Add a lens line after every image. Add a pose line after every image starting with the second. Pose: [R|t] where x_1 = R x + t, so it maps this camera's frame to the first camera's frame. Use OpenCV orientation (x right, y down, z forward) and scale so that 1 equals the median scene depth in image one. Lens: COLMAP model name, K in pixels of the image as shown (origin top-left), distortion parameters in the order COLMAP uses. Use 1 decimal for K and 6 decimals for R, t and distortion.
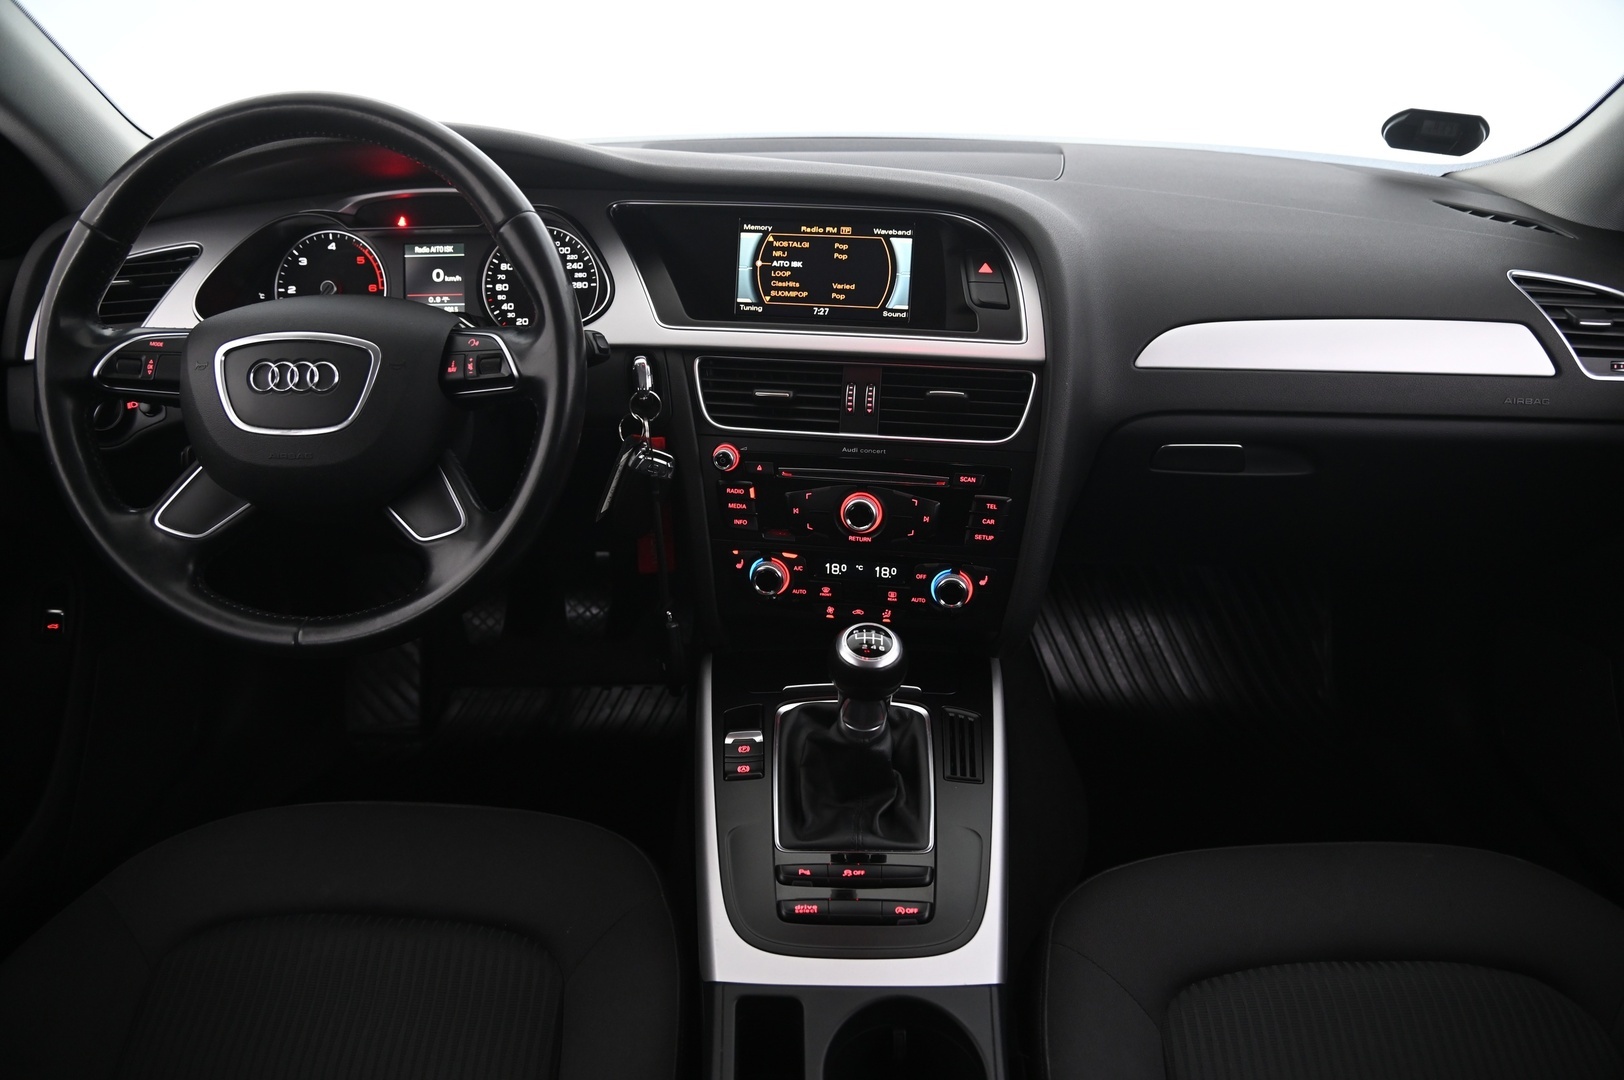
lens RADIAL K [[1083.2, 0, 812.0], [0, 1083.2, 540.0], [0, 0, 1]] dist [-0.129675, 0.069163]
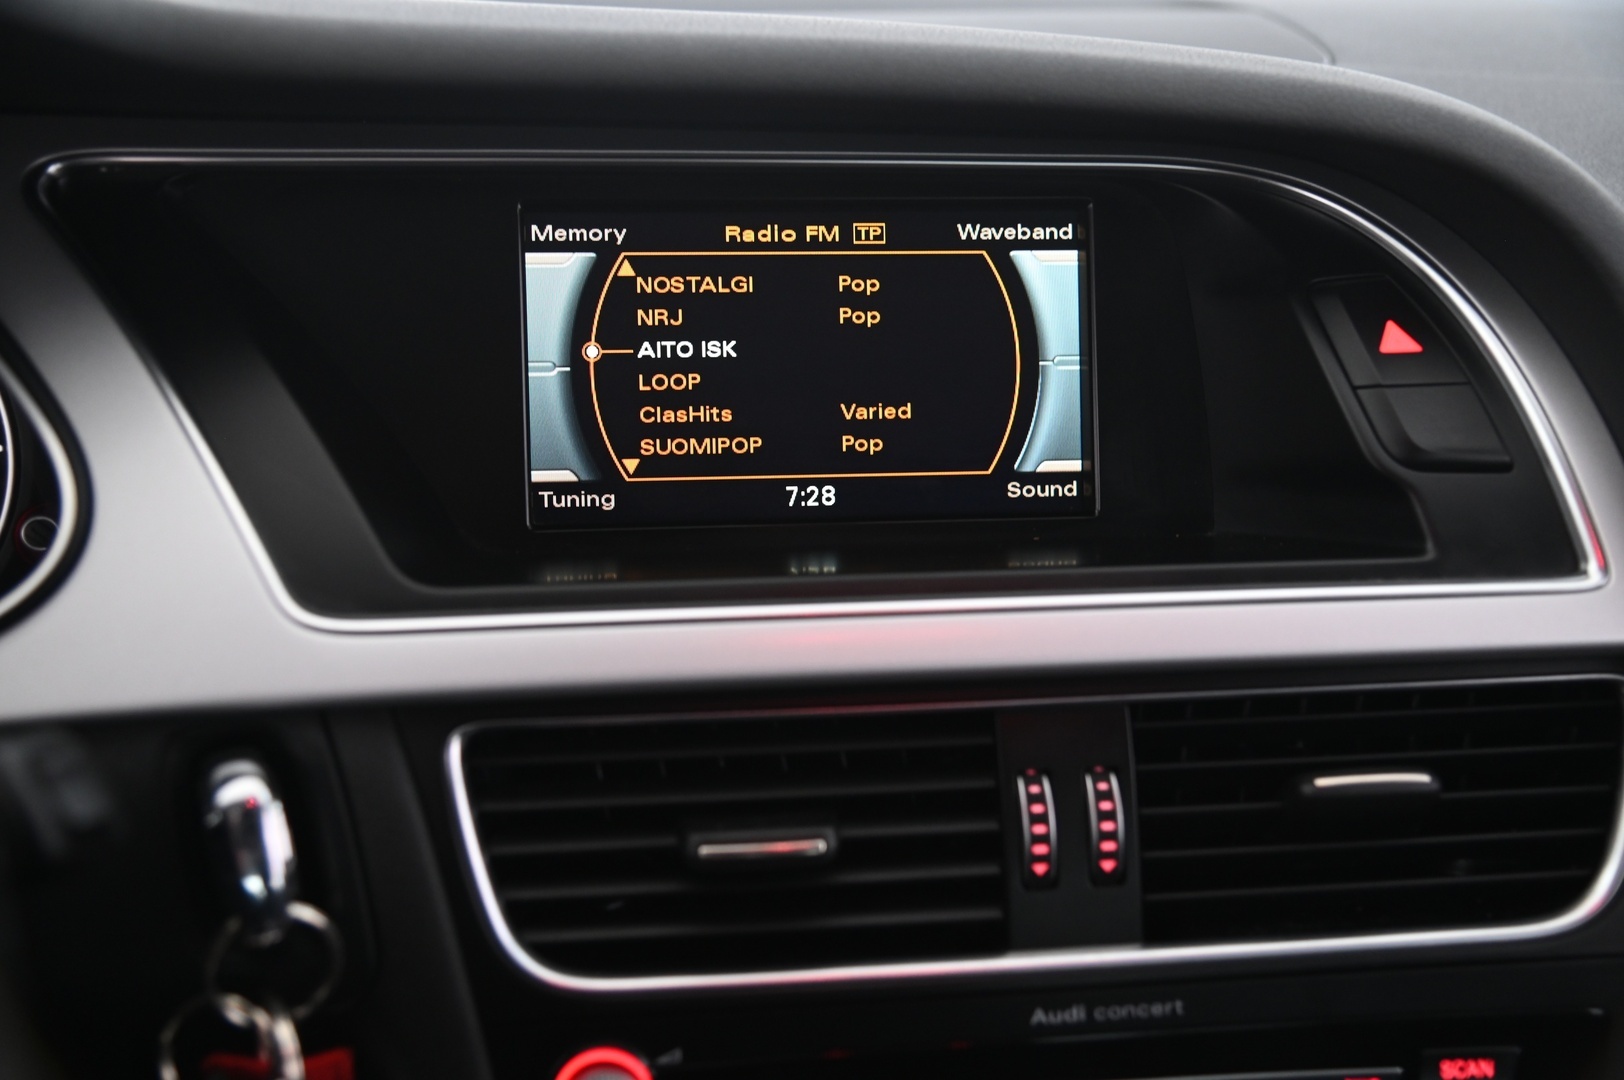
lens RADIAL K [[1679.9, 0, 812.0], [0, 1679.9, 540.0], [0, 0, 1]] dist [0.019407, 0.020261]
pose [[0.963453, -0.084043, 0.254352, -0.122095], [0.106141, 0.991563, -0.074415, -0.173594], [-0.245952, 0.098693, 0.964244, 0.567233]]
